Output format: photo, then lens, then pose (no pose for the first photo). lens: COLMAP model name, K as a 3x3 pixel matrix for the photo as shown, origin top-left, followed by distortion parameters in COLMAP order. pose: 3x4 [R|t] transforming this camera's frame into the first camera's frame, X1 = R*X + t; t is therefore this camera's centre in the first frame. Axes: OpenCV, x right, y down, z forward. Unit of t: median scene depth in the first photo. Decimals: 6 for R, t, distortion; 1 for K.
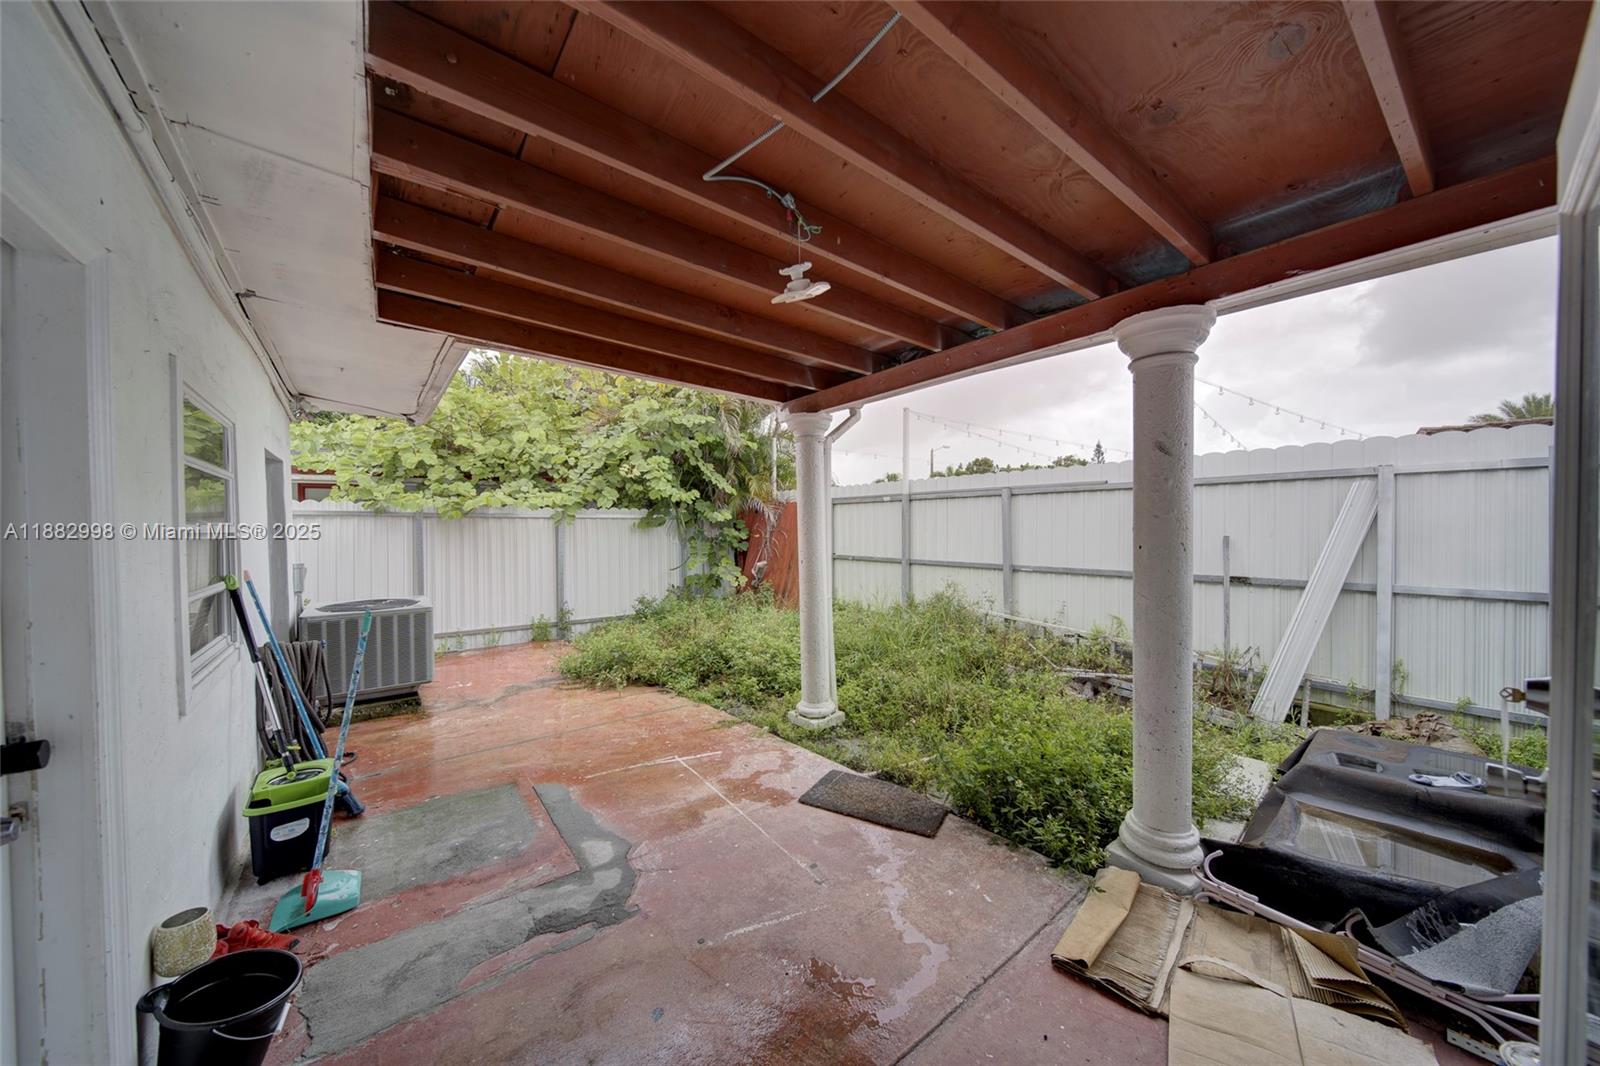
lens RADIAL K [[565.5, 0, 788.8], [0, 565.5, 526.7], [0, 0, 1]] dist [-0.000167, -0.000301]
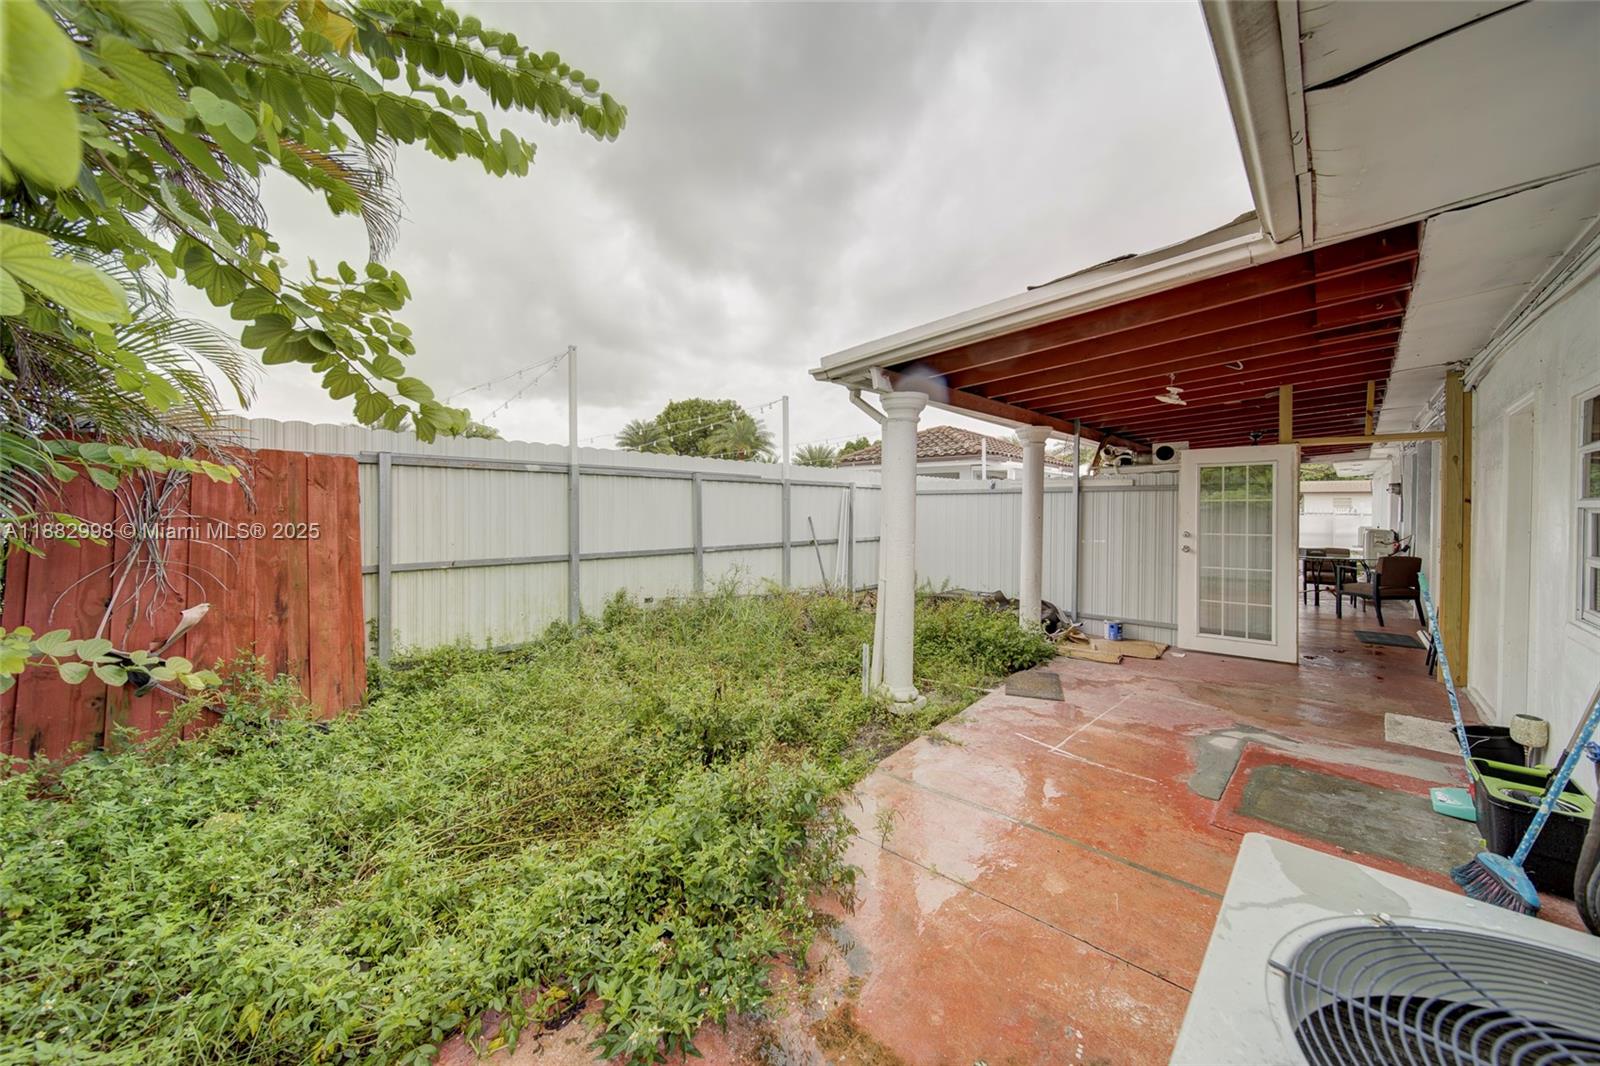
lens RADIAL K [[565.5, 0, 788.8], [0, 565.5, 526.7], [0, 0, 1]] dist [-0.000167, -0.000301]
pose [[-0.156526, -0.025744, 0.987338, -1.109240], [-0.002856, 0.999668, 0.025613, 0.001649], [-0.987670, 0.001190, -0.156548, 1.645415]]
